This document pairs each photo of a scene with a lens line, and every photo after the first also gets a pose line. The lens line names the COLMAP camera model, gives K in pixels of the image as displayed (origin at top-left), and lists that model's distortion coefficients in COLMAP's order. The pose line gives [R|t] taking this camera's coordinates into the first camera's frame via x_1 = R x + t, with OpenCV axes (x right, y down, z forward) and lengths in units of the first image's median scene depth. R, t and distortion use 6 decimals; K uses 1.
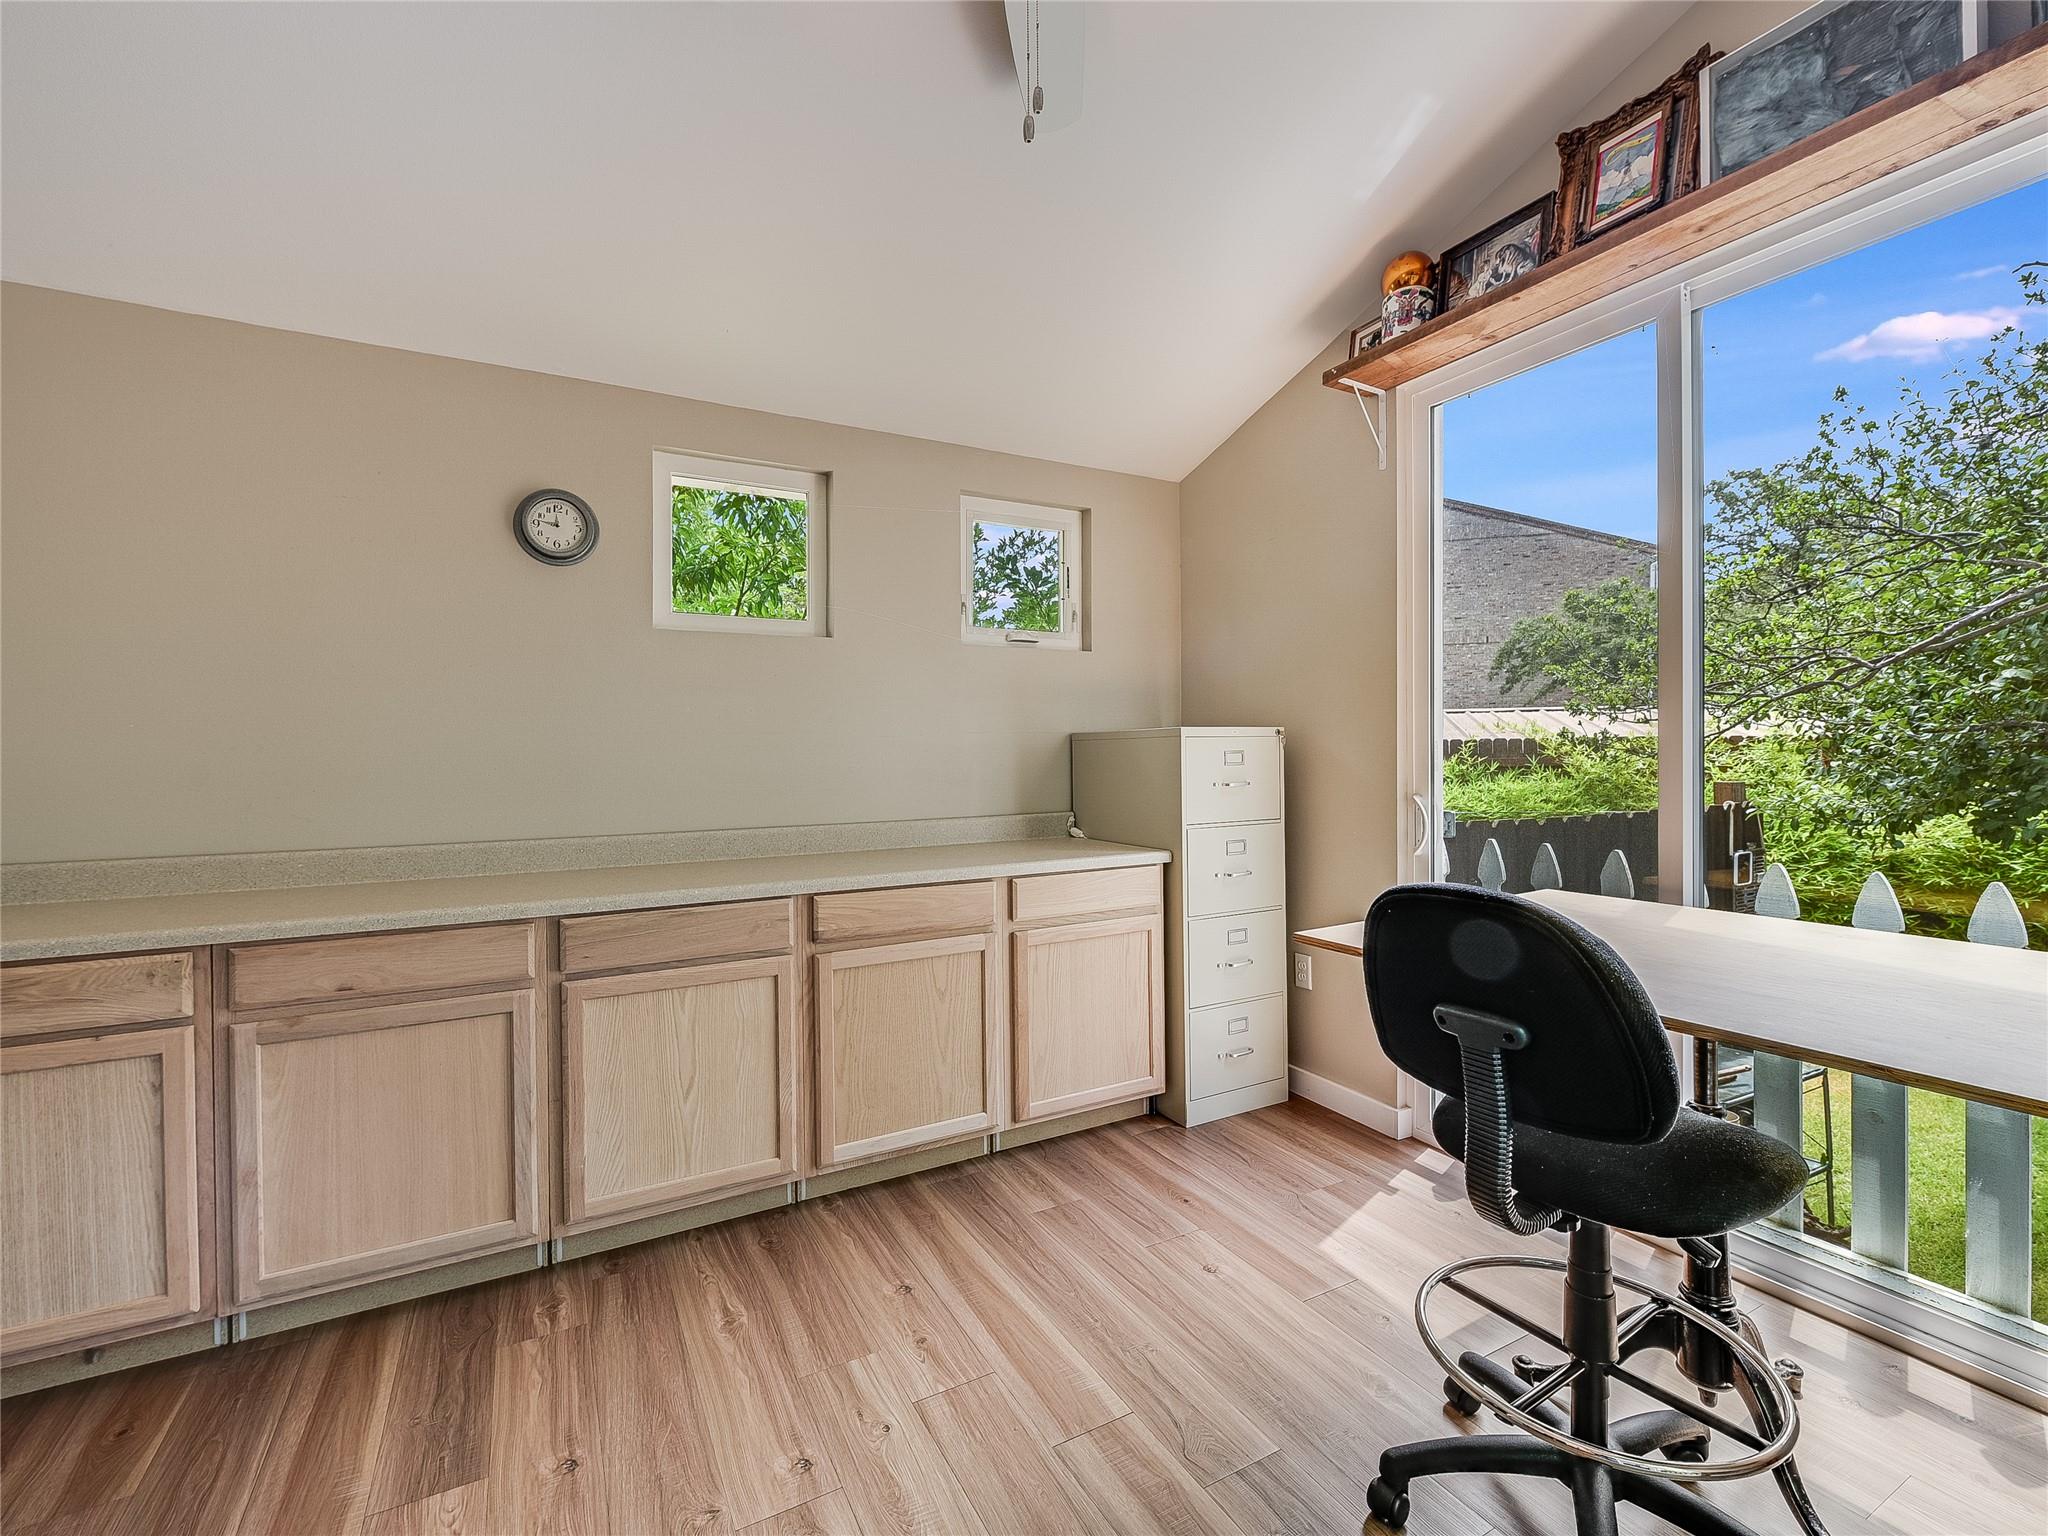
lens RADIAL K [[894.4, 0, 1016.2], [0, 894.4, 756.1], [0, 0, 1]] dist [-0.012765, 0.000090]
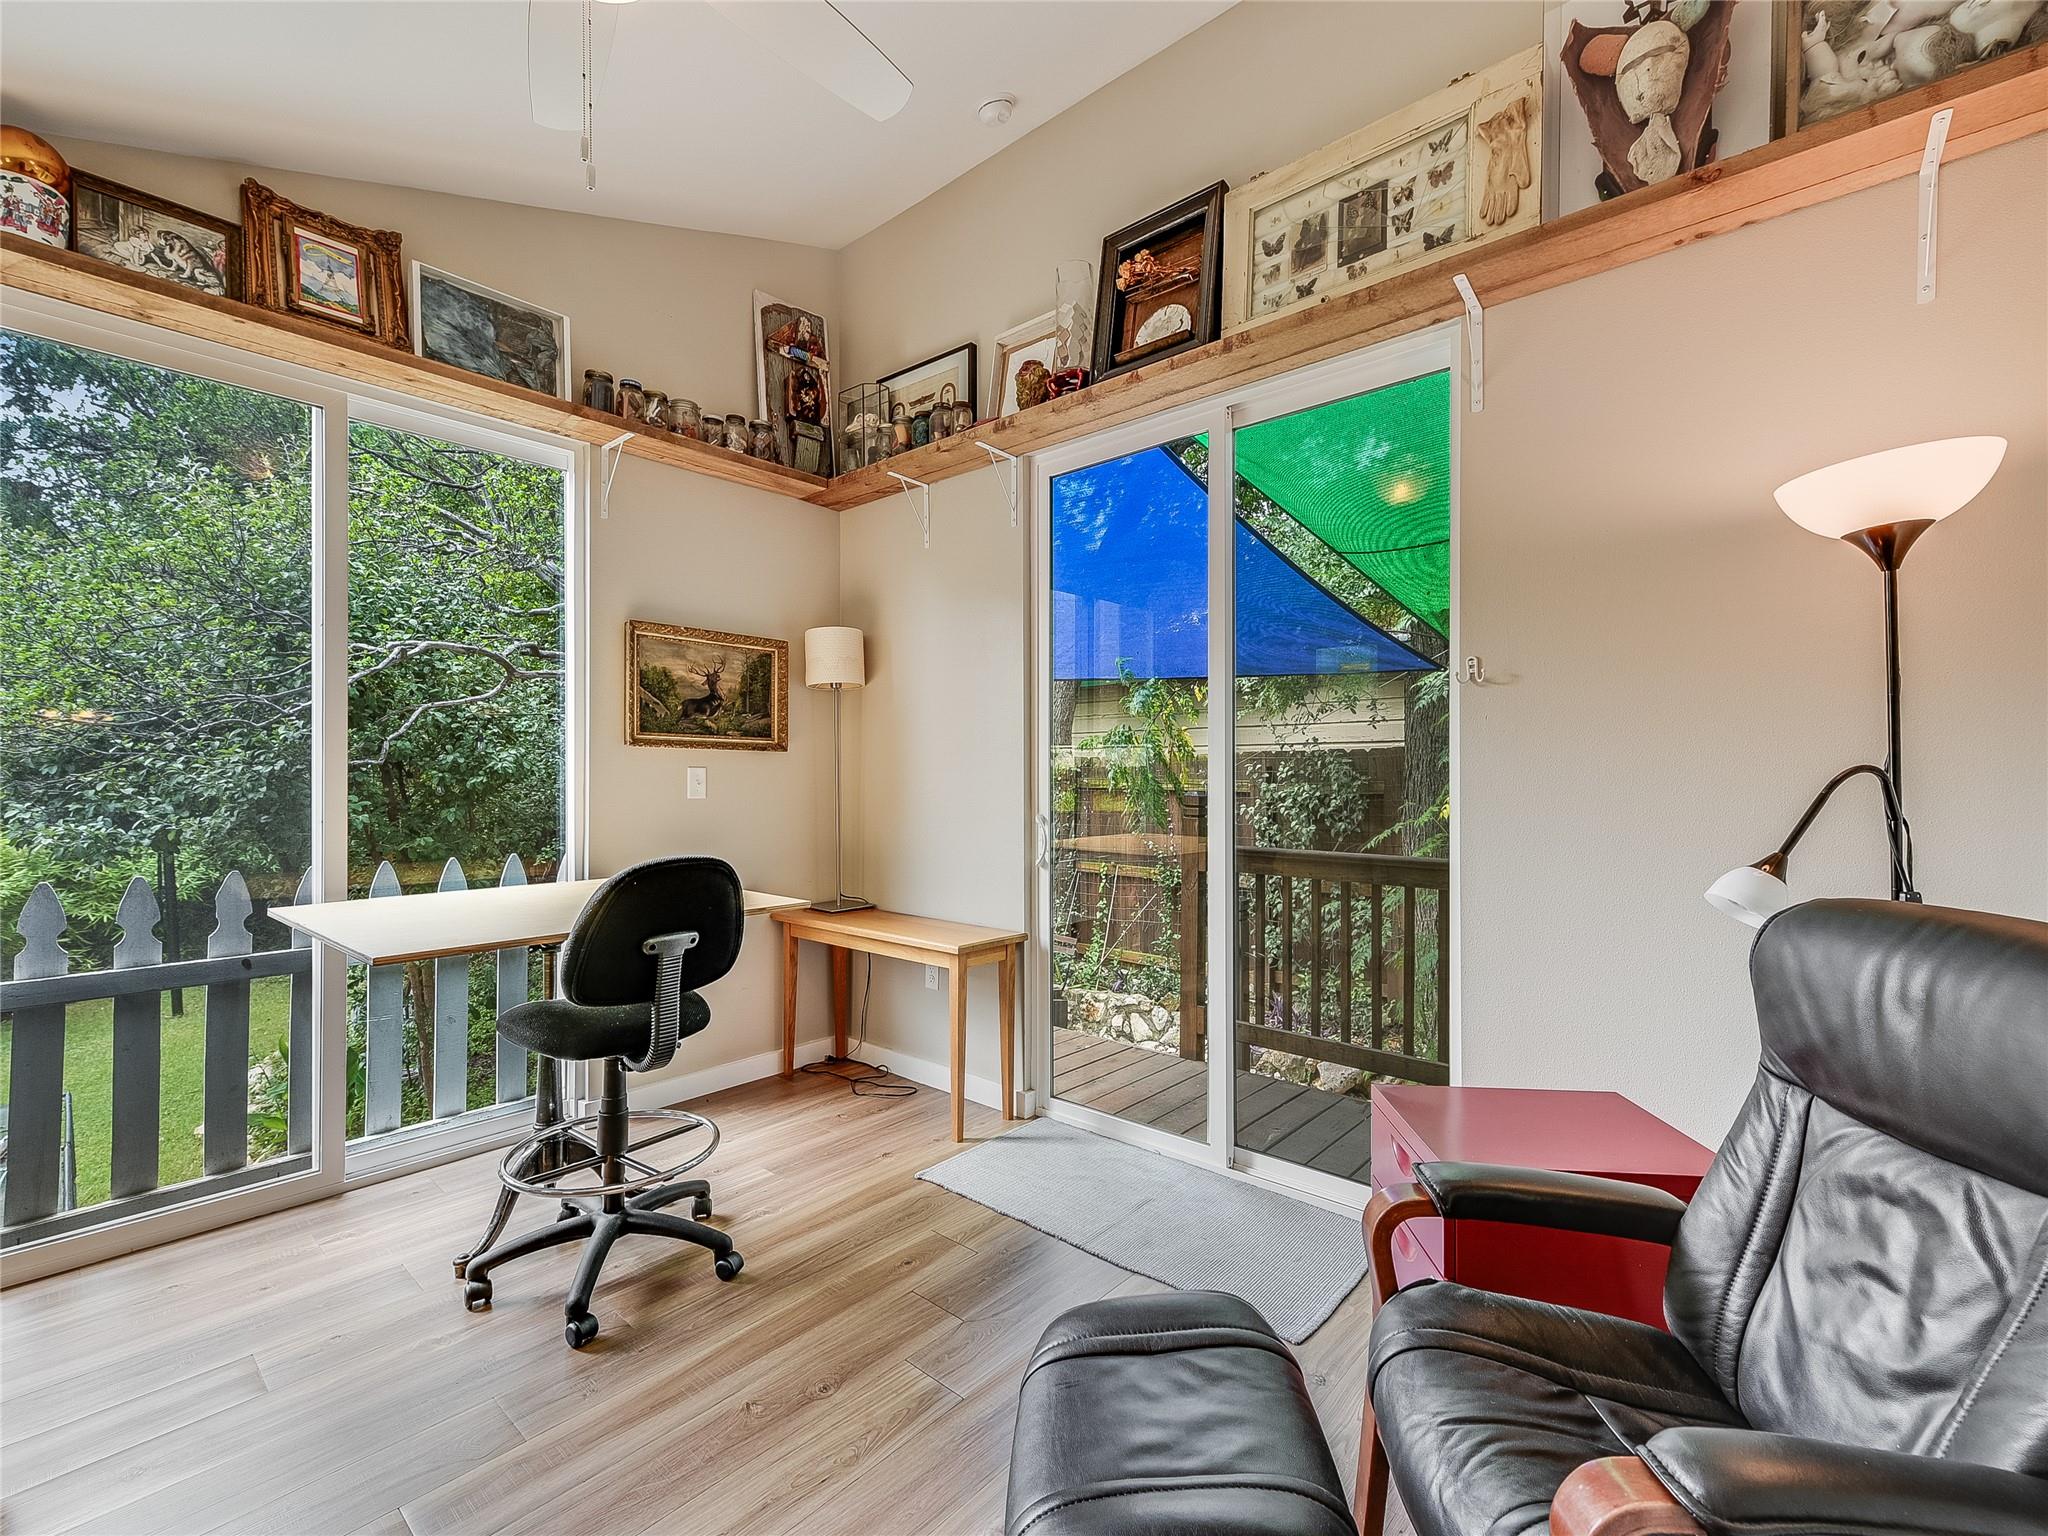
lens RADIAL K [[894.4, 0, 1016.2], [0, 894.4, 756.1], [0, 0, 1]] dist [-0.012765, 0.000090]
pose [[-0.342034, 0.024702, 0.939363, -0.702549], [0.001814, 0.999670, -0.025627, 0.002290], [-0.939686, -0.007061, -0.341966, 0.548793]]
